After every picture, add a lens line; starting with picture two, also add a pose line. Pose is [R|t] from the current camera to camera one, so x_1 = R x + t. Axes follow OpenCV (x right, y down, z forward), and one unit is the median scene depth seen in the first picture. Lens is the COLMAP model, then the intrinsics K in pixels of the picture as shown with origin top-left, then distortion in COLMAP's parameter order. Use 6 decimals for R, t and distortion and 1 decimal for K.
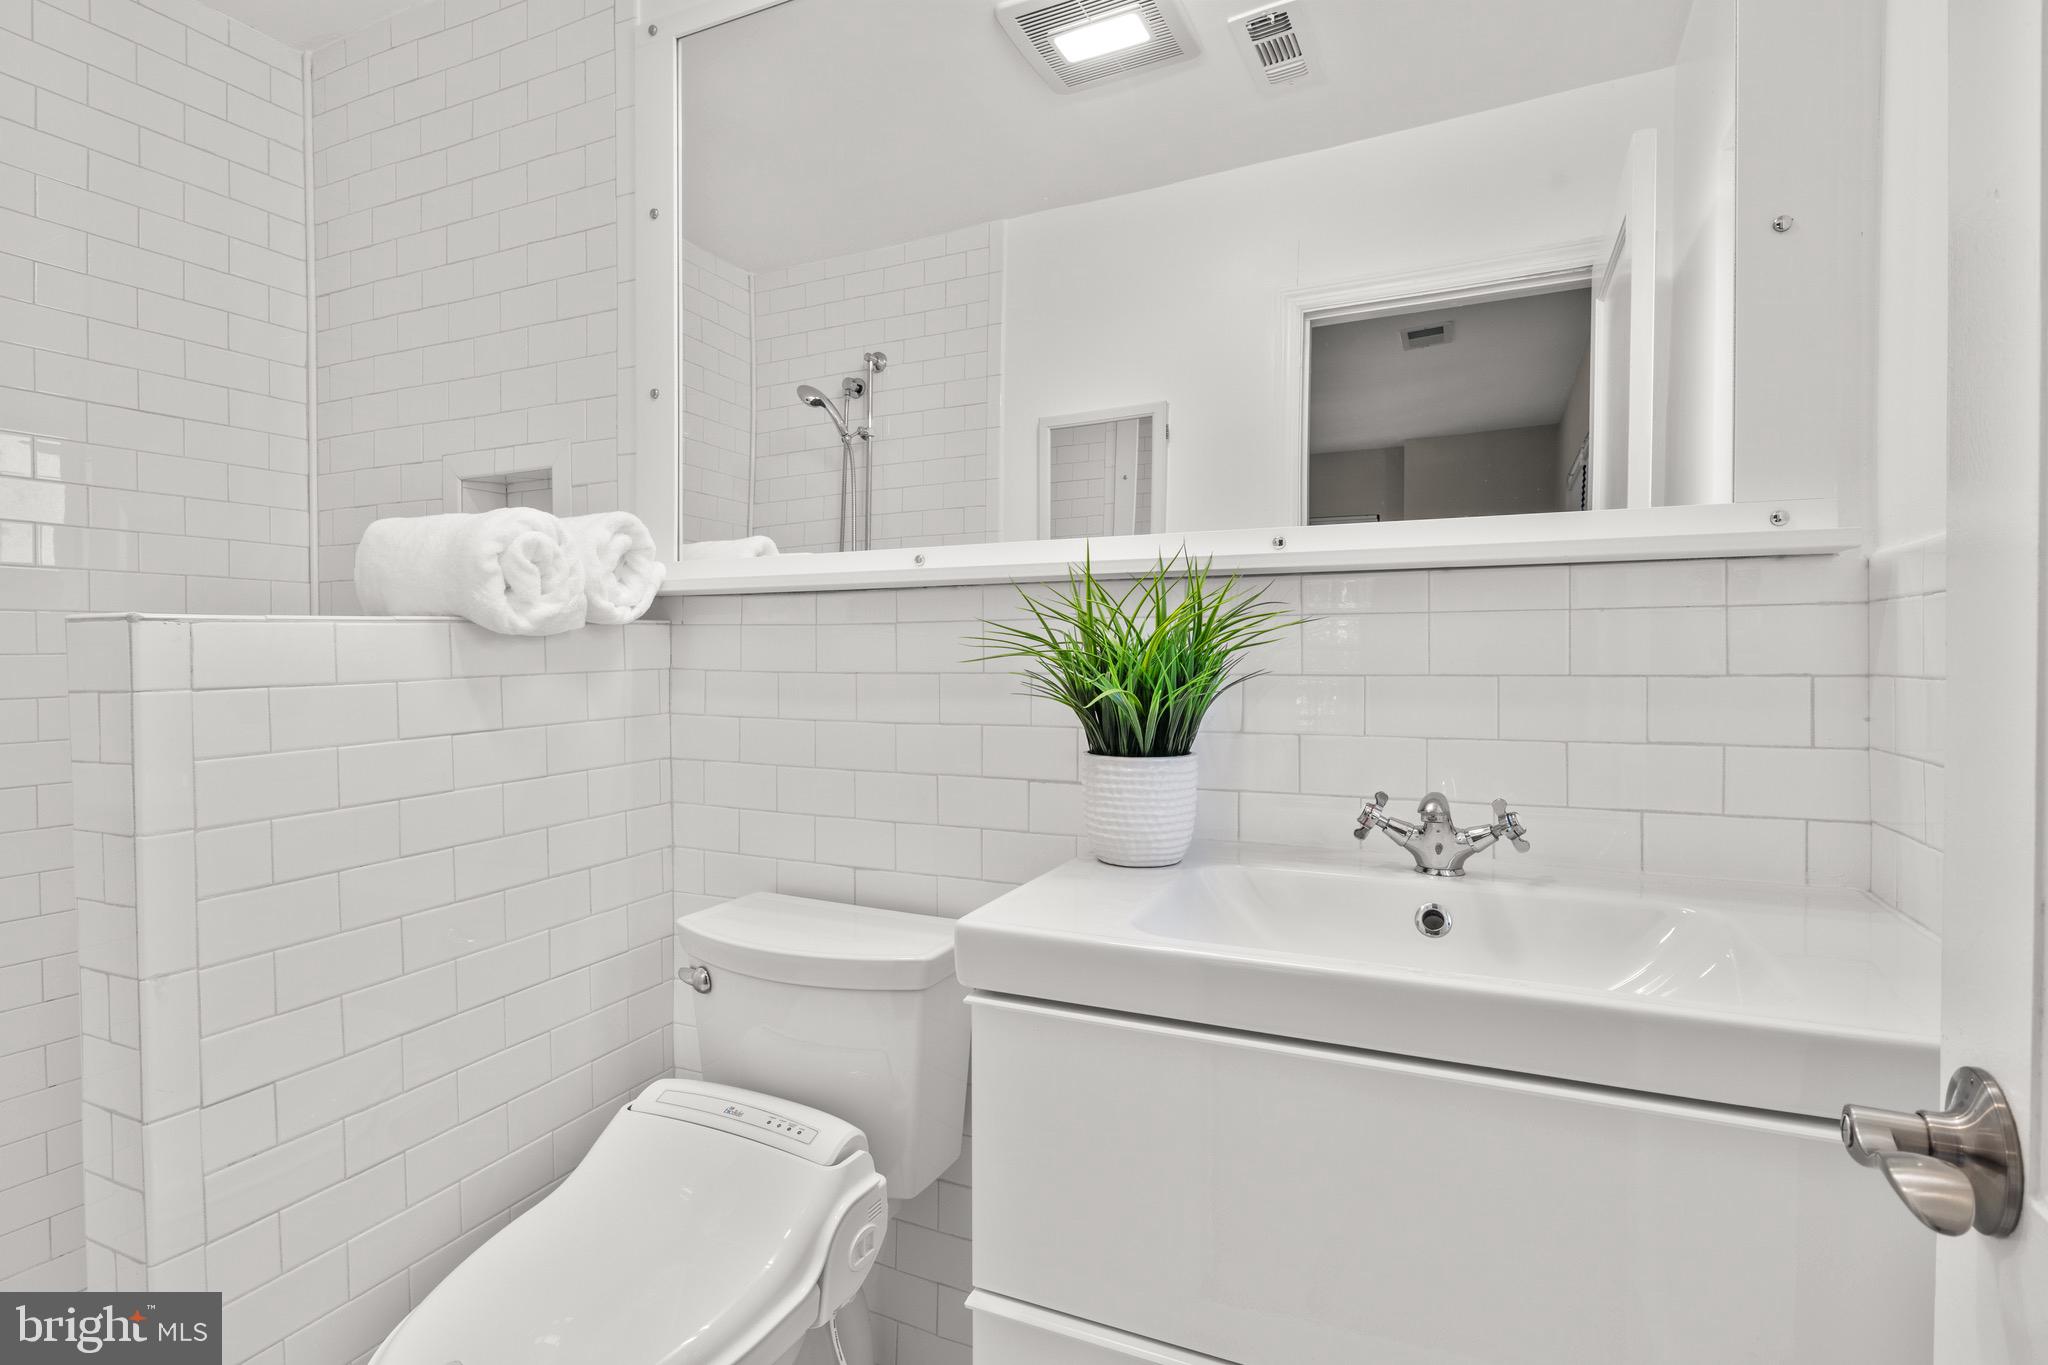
lens RADIAL K [[1042.4, 0, 1038.7], [0, 1042.4, 686.8], [0, 0, 1]] dist [-0.006494, -0.000569]
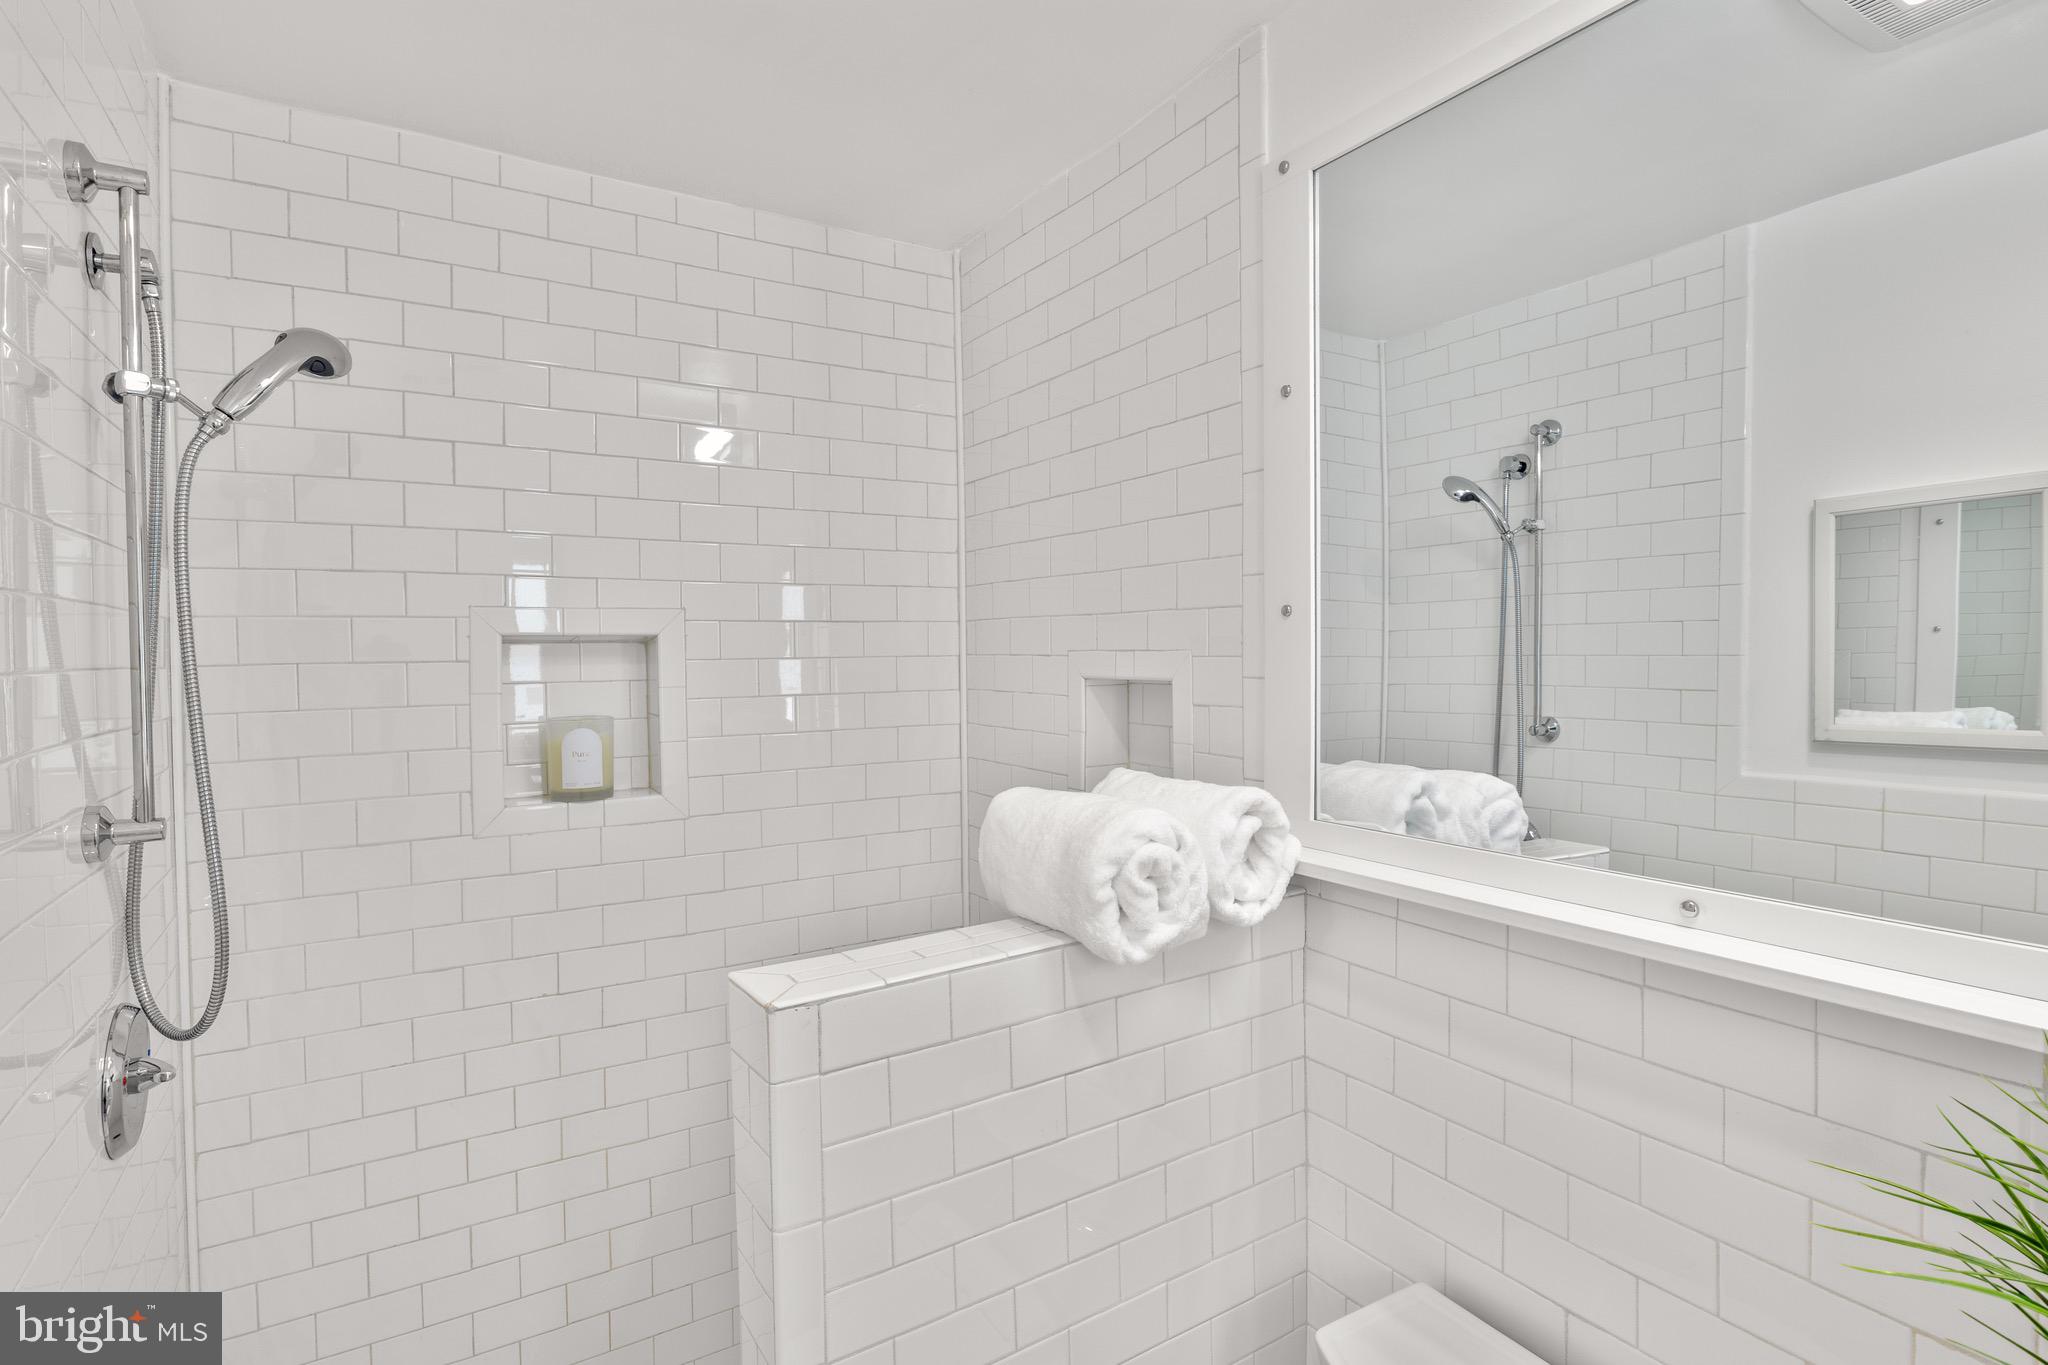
lens RADIAL K [[1042.4, 0, 1009.2], [0, 1042.4, 685.4], [0, 0, 1]] dist [-0.006494, -0.000569]
pose [[0.827326, 0.004247, -0.561706, -0.089411], [0.000624, 0.999964, 0.008481, -0.231217], [0.561722, -0.007367, 0.827293, 0.199890]]
